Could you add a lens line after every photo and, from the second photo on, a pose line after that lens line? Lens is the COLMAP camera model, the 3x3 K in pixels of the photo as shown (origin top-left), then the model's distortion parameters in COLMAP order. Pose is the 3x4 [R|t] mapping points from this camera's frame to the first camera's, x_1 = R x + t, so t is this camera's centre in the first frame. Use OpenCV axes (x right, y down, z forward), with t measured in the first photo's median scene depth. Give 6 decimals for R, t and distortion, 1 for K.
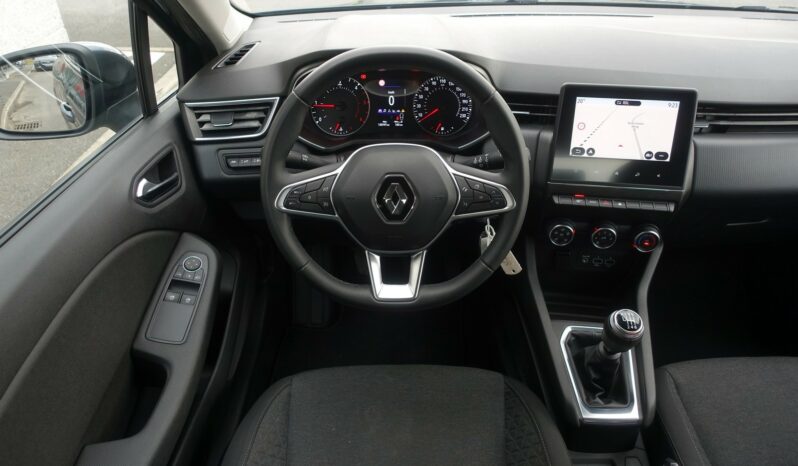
lens RADIAL K [[549.2, 0, 399.0], [0, 549.2, 233.0], [0, 0, 1]] dist [-0.001279, 0.000776]
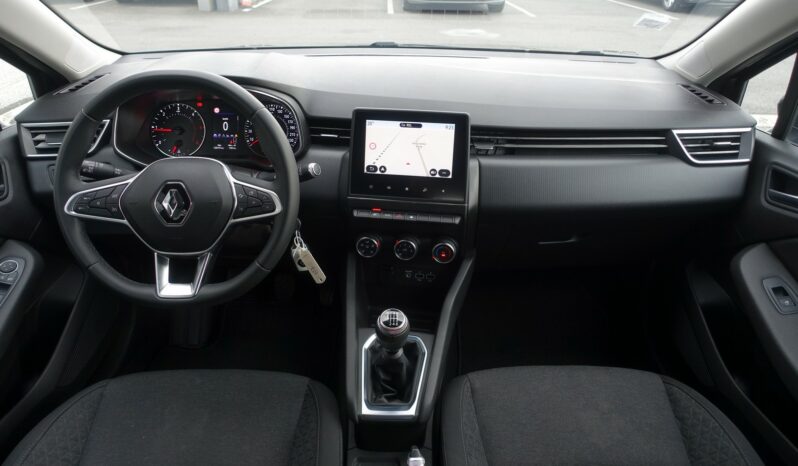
lens RADIAL K [[549.2, 0, 399.0], [0, 549.2, 233.0], [0, 0, 1]] dist [-0.001279, 0.000776]
pose [[0.999954, 0.008785, 0.003828, 0.378432], [-0.008371, 0.995233, -0.097170, 0.086100], [-0.004663, 0.097133, 0.995260, -0.084371]]
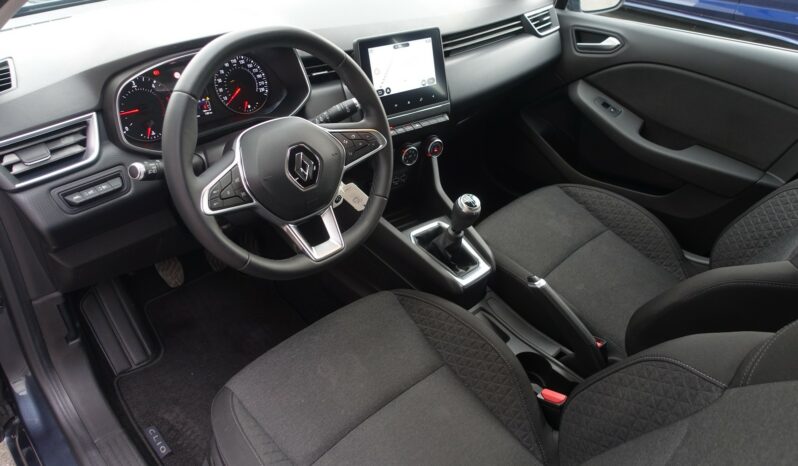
lens RADIAL K [[546.7, 0, 399.0], [0, 546.7, 233.0], [0, 0, 1]] dist [0.020581, 0.000271]
pose [[0.724464, -0.376510, 0.577402, -0.465450], [0.350361, 0.922507, 0.161949, -0.043209], [-0.593633, 0.084973, 0.800237, 0.026156]]
